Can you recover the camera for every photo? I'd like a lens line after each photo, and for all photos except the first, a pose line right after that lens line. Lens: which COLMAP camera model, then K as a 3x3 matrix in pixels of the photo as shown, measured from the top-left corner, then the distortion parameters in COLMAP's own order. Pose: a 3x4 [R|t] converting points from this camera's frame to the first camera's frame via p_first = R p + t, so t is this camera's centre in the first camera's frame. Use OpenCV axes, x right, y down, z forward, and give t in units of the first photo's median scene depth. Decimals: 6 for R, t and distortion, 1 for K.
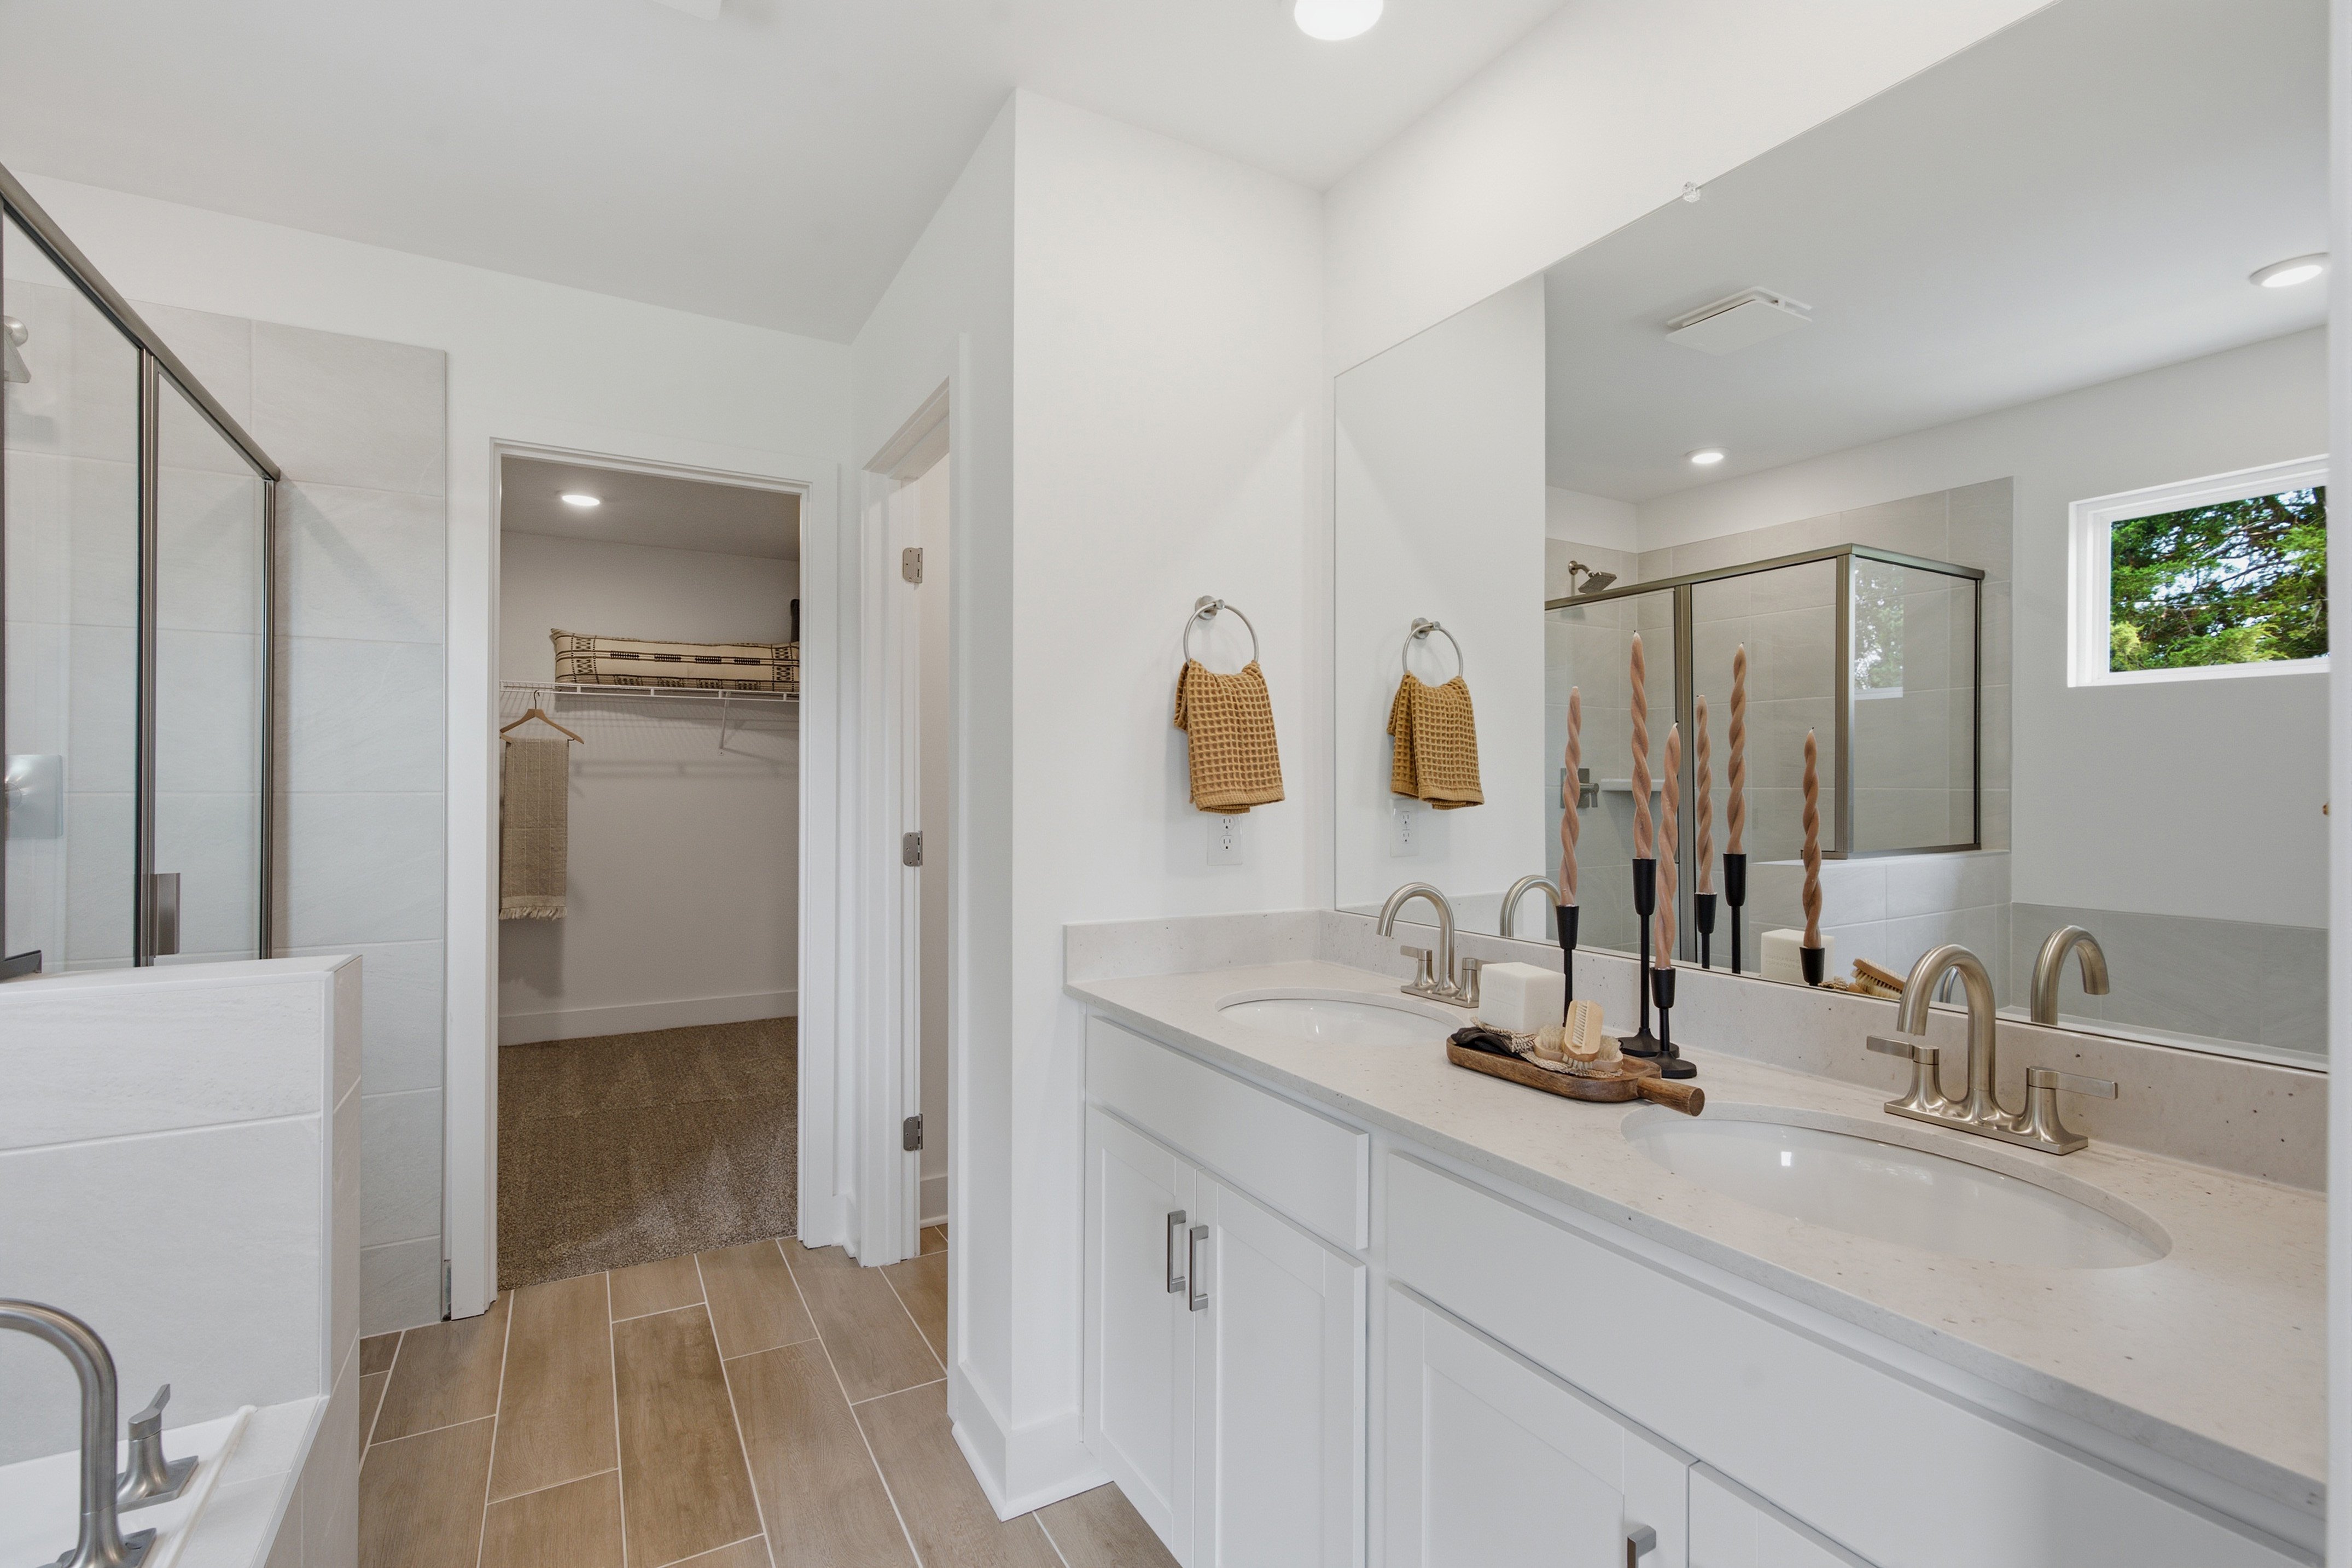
lens RADIAL K [[1080.5, 0, 1159.4], [0, 1080.5, 751.4], [0, 0, 1]] dist [-0.004148, -0.002545]
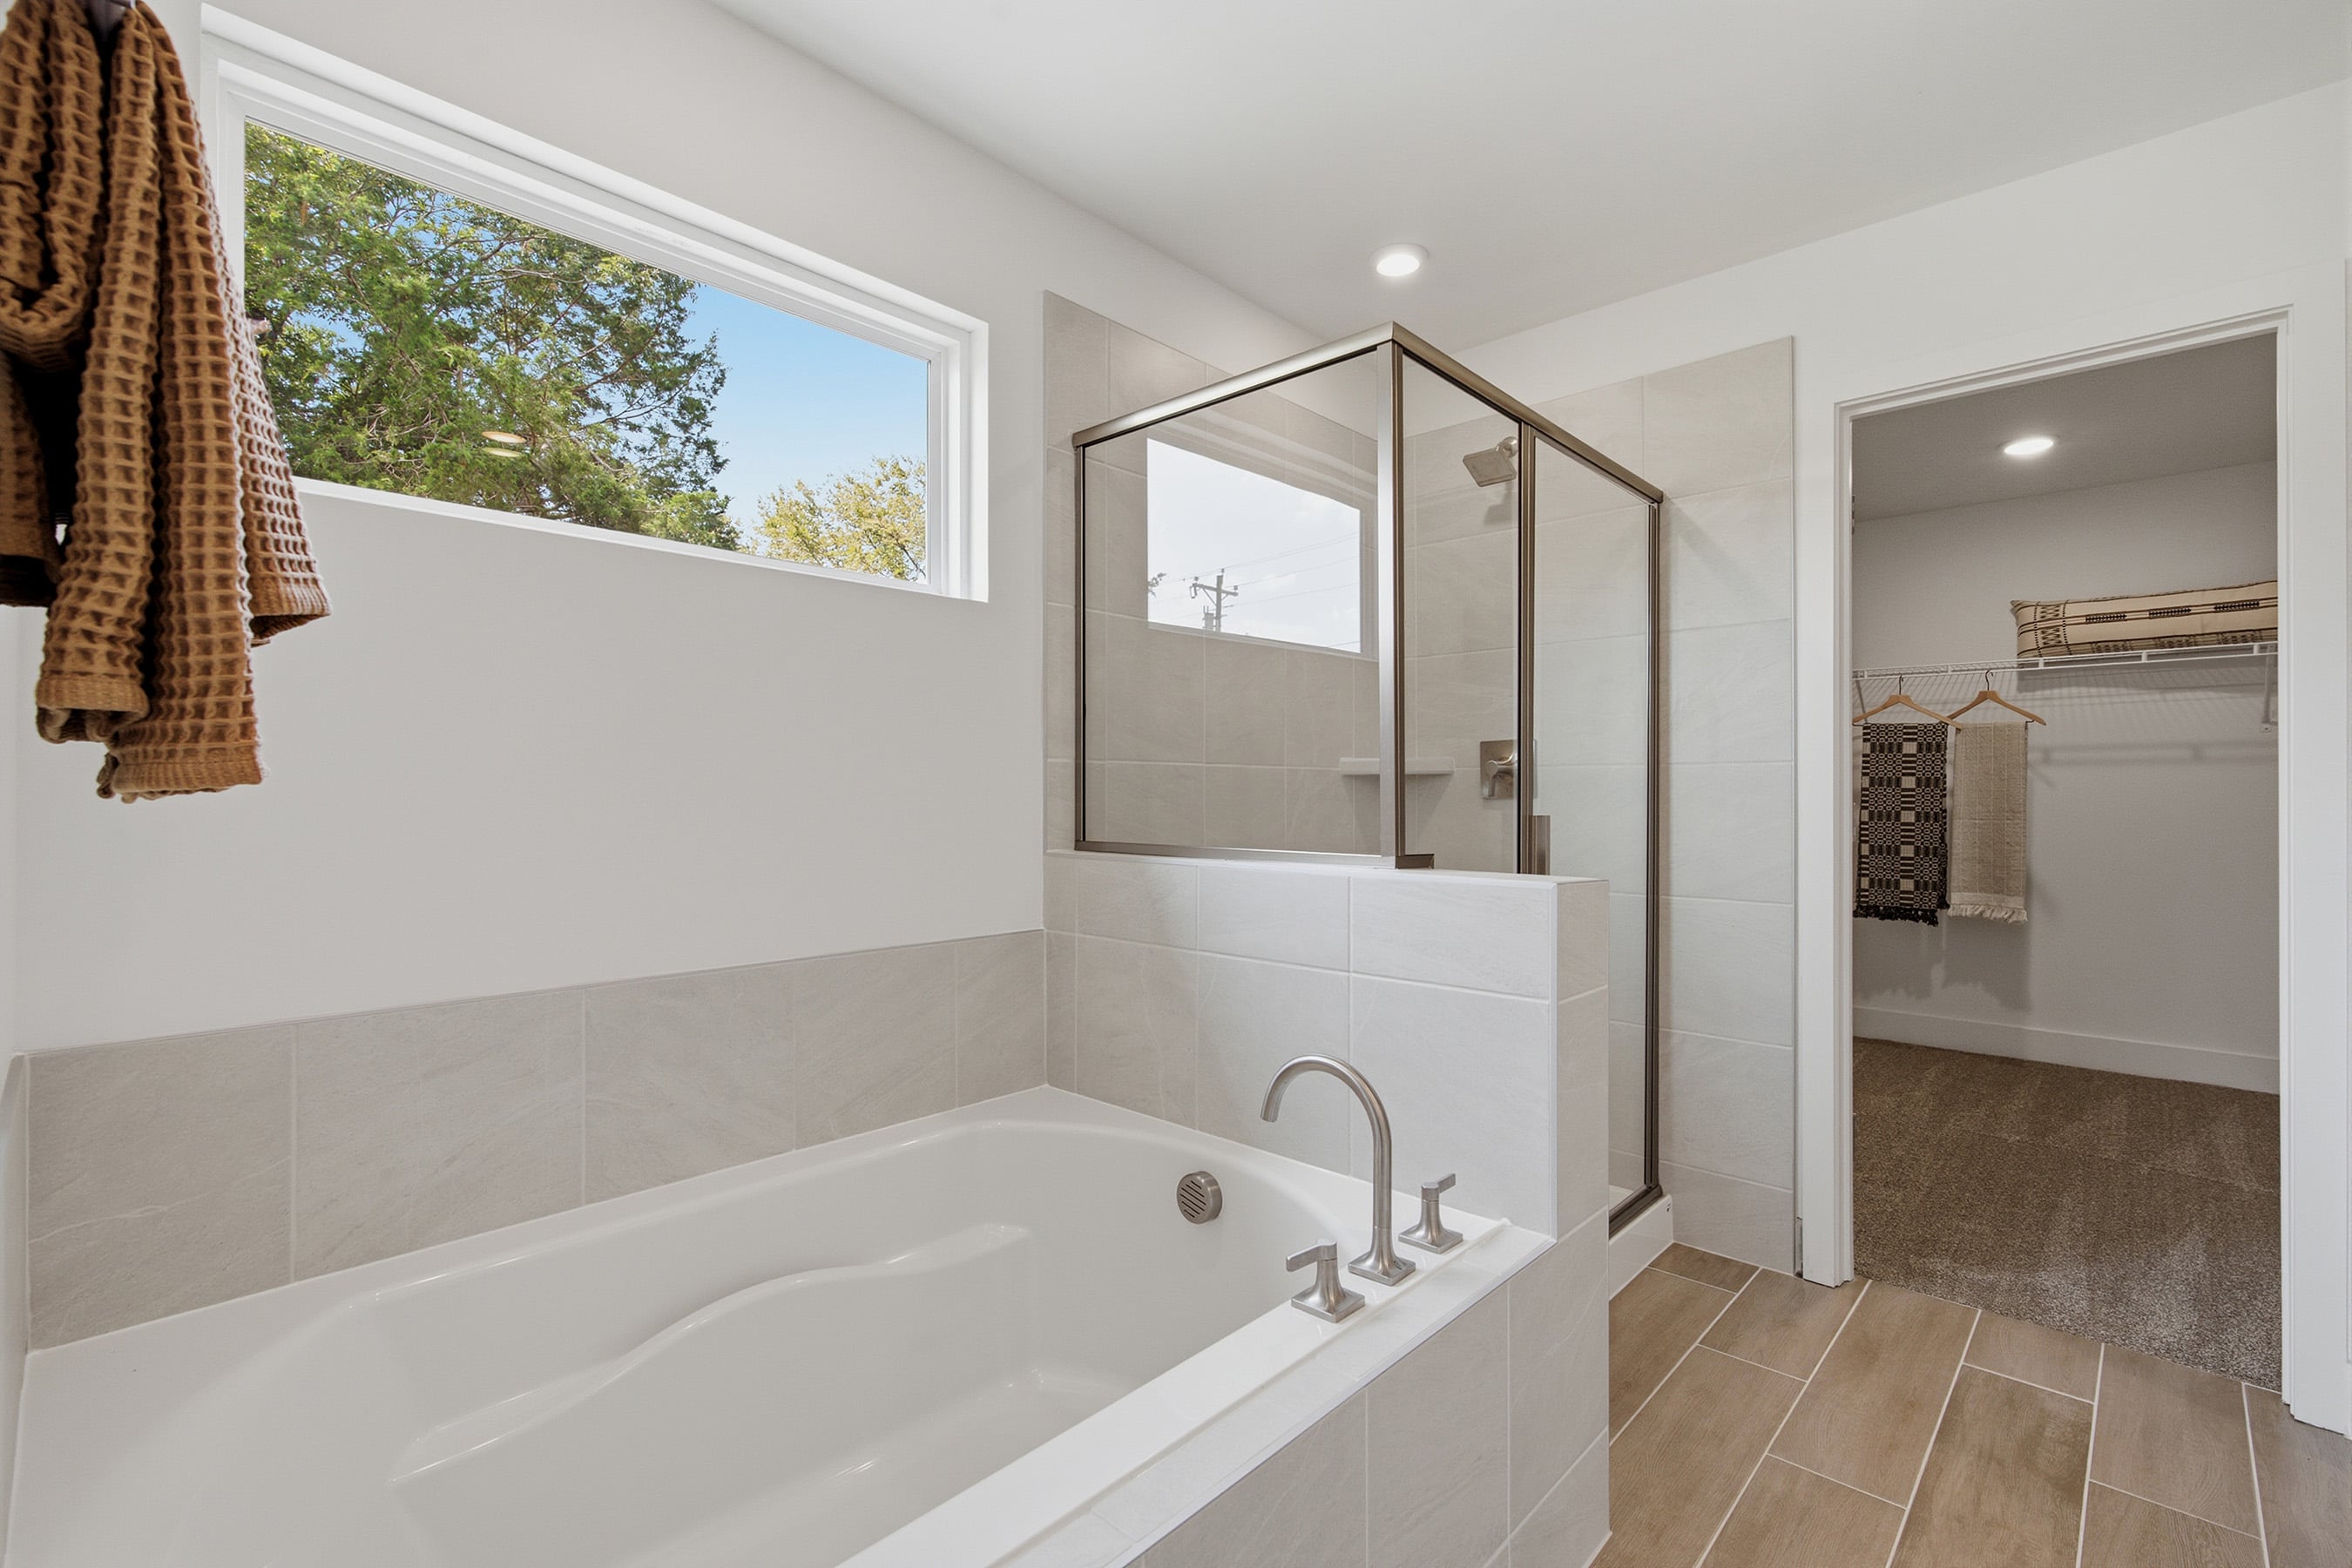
lens RADIAL K [[1047.8, 0, 1172.9], [0, 1047.8, 772.6], [0, 0, 1]] dist [-0.001826, 0.002823]
pose [[0.295702, -0.017057, -0.955128, 0.103760], [0.020663, 0.999721, -0.011456, 0.042431], [0.955057, -0.016348, 0.295972, 0.125743]]
